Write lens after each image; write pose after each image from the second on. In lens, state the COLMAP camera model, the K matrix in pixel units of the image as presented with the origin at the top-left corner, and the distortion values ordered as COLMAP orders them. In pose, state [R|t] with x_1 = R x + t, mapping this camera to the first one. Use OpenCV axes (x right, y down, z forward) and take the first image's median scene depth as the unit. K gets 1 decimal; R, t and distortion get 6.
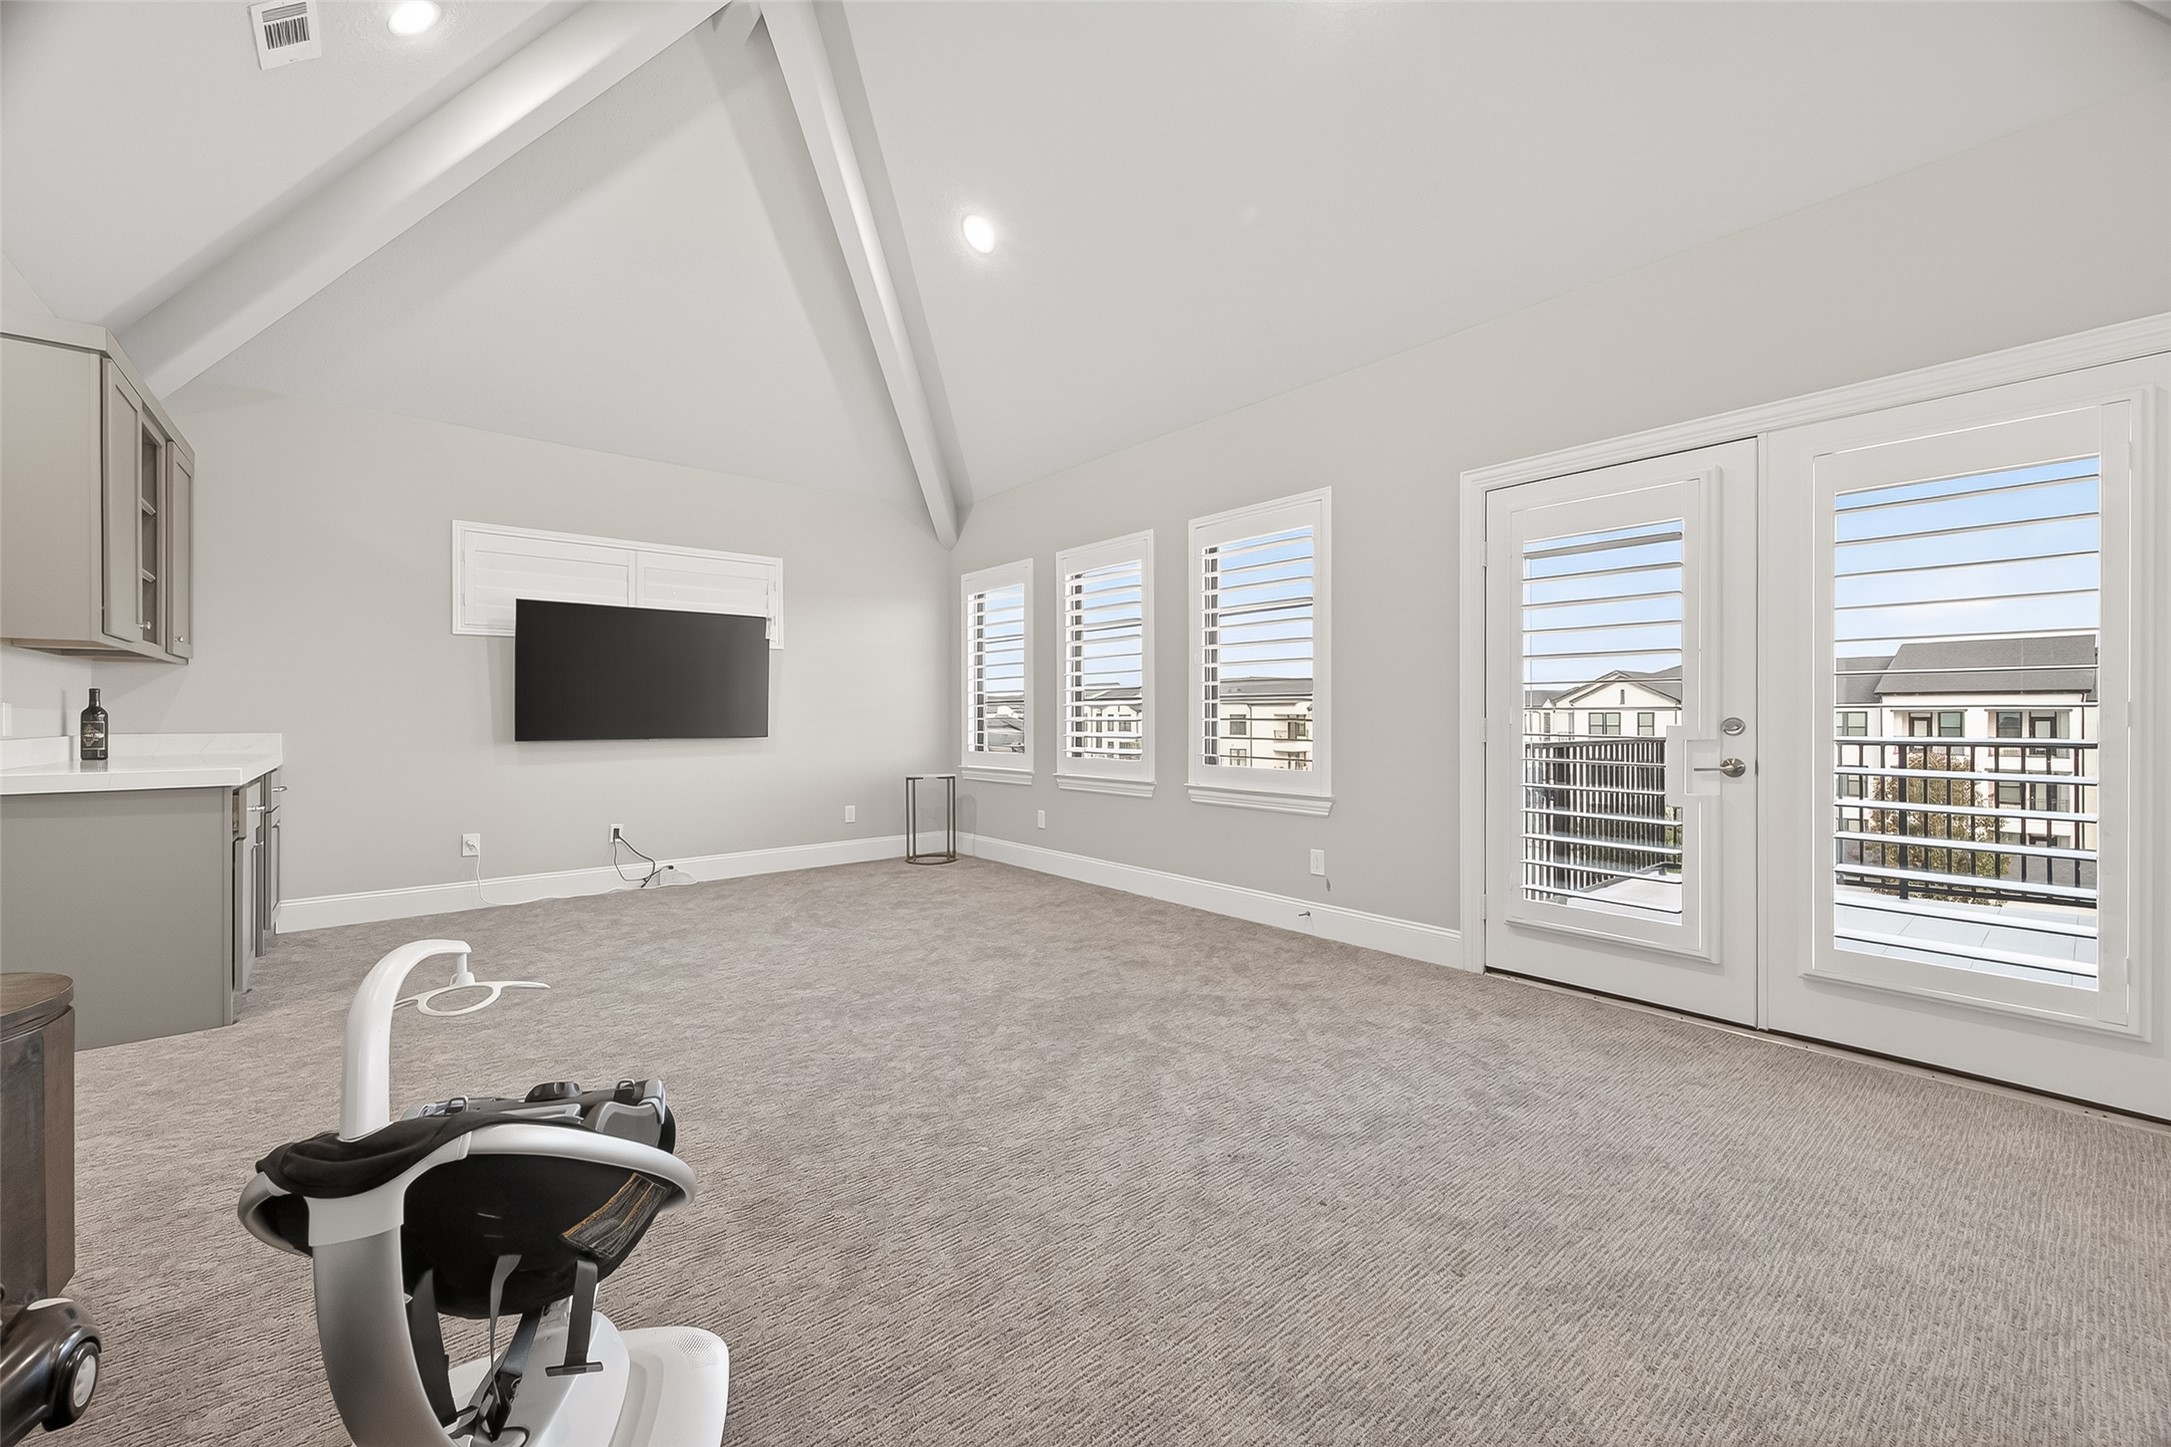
lens RADIAL K [[847.6, 0, 1108.6], [0, 847.6, 732.2], [0, 0, 1]] dist [-0.011315, -0.000601]
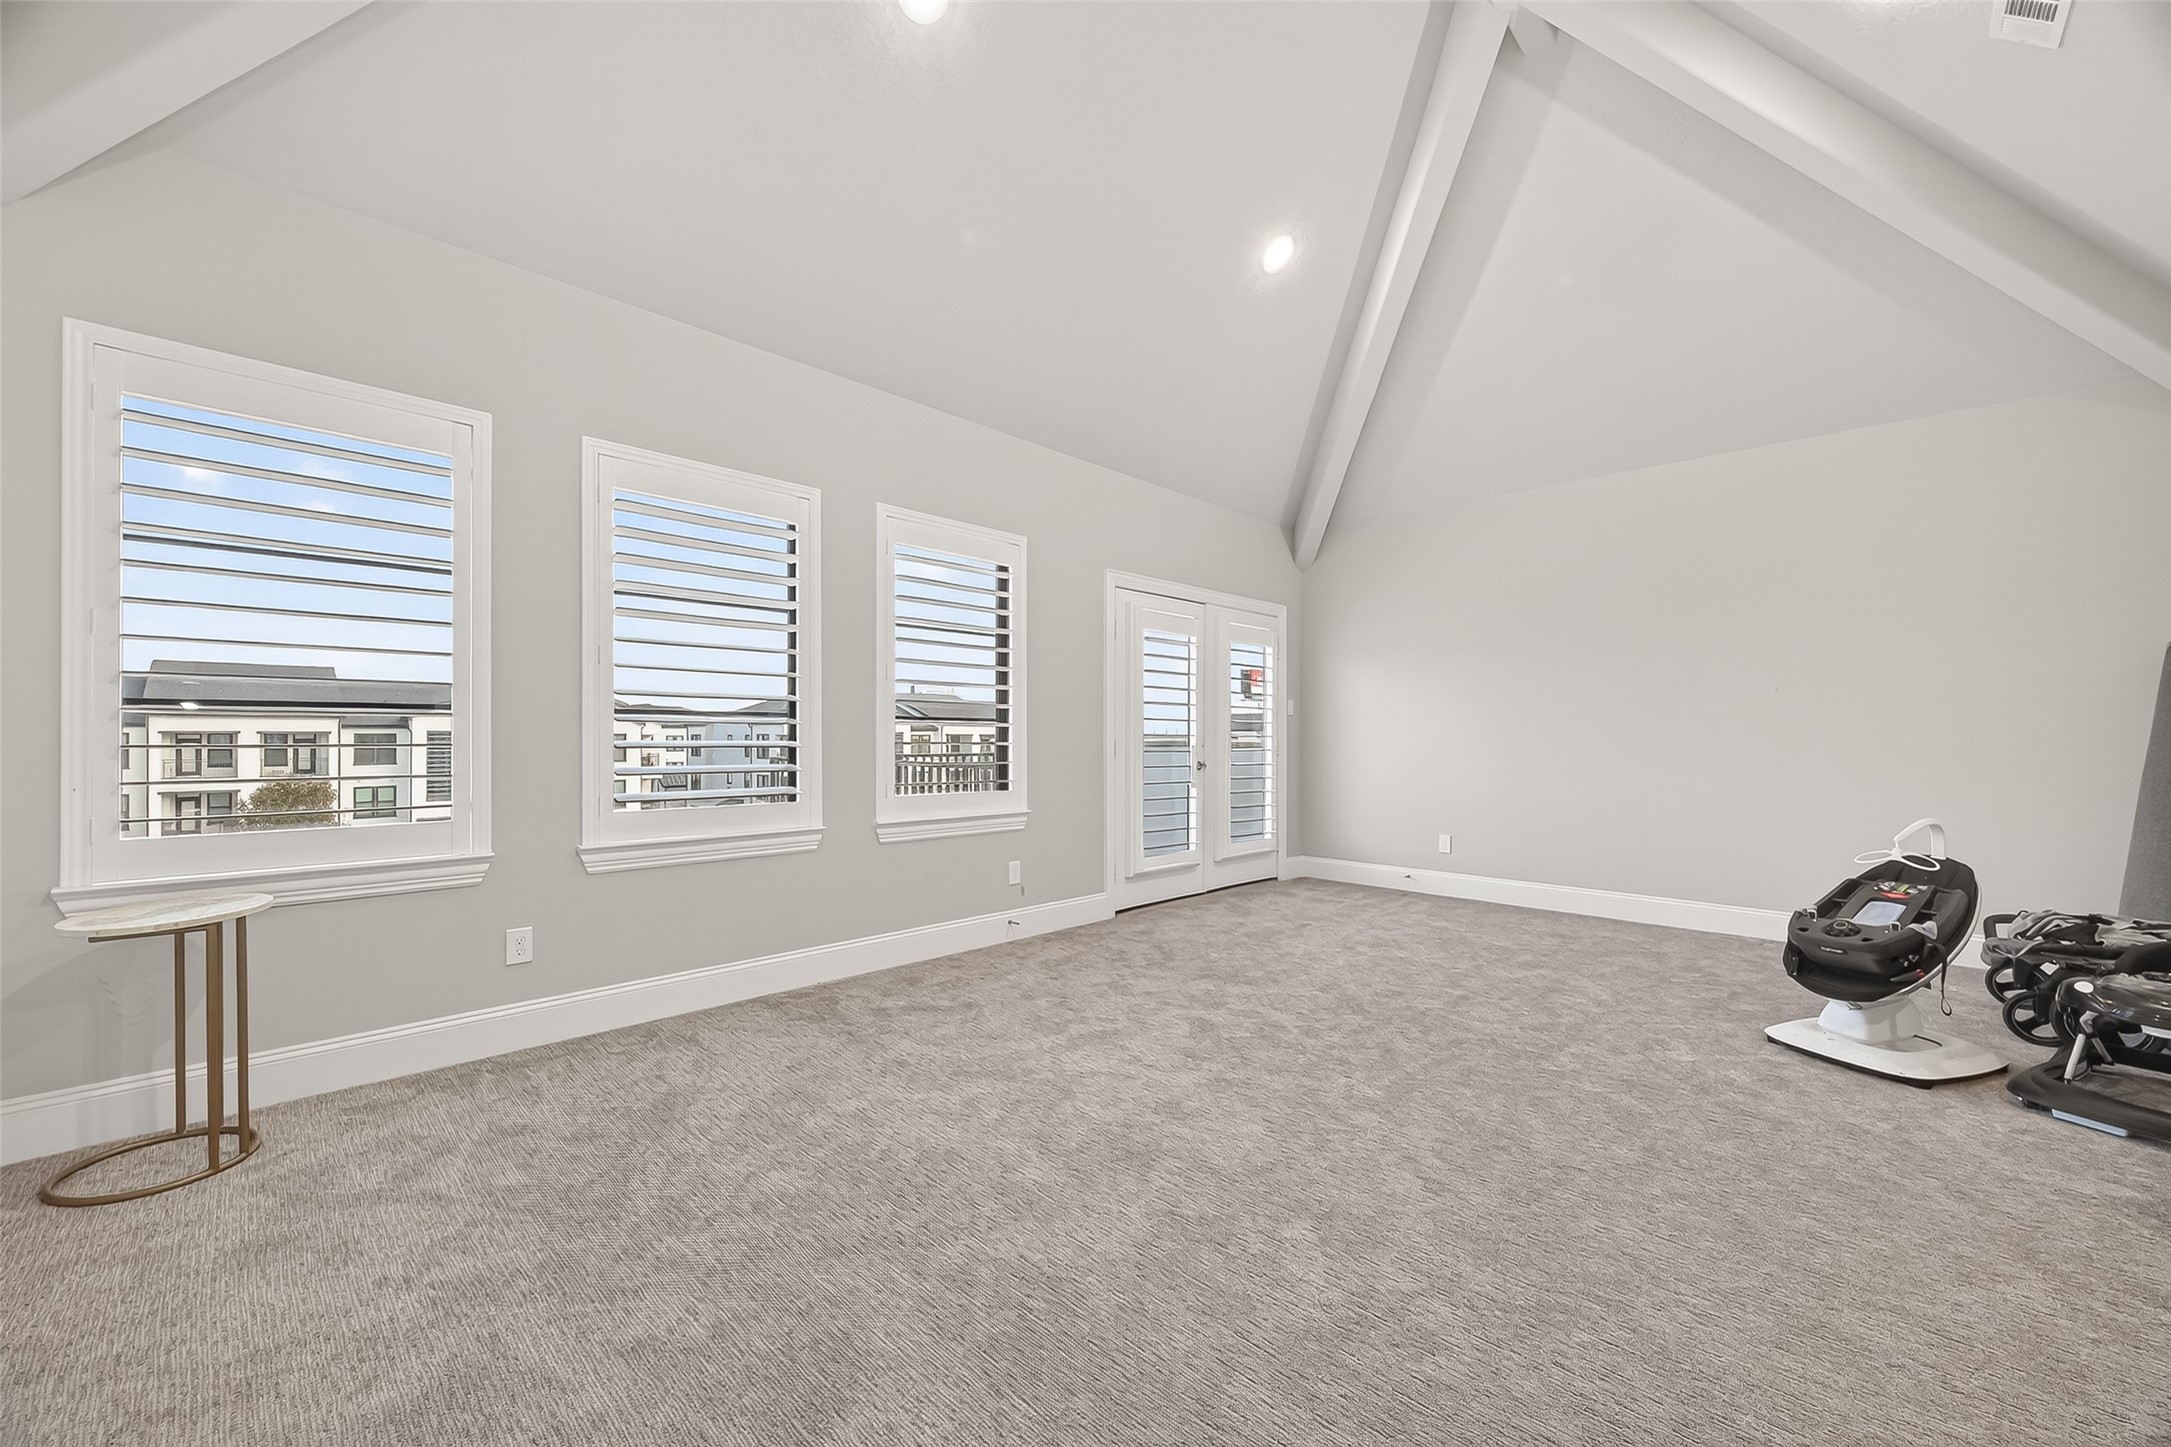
lens RADIAL K [[847.6, 0, 1097.4], [0, 847.6, 729.3], [0, 0, 1]] dist [-0.011315, -0.000601]
pose [[-0.101590, 0.013021, 0.994741, -0.686894], [0.017890, 0.999777, -0.011260, -0.014062], [-0.994665, 0.016652, -0.101801, 0.801848]]
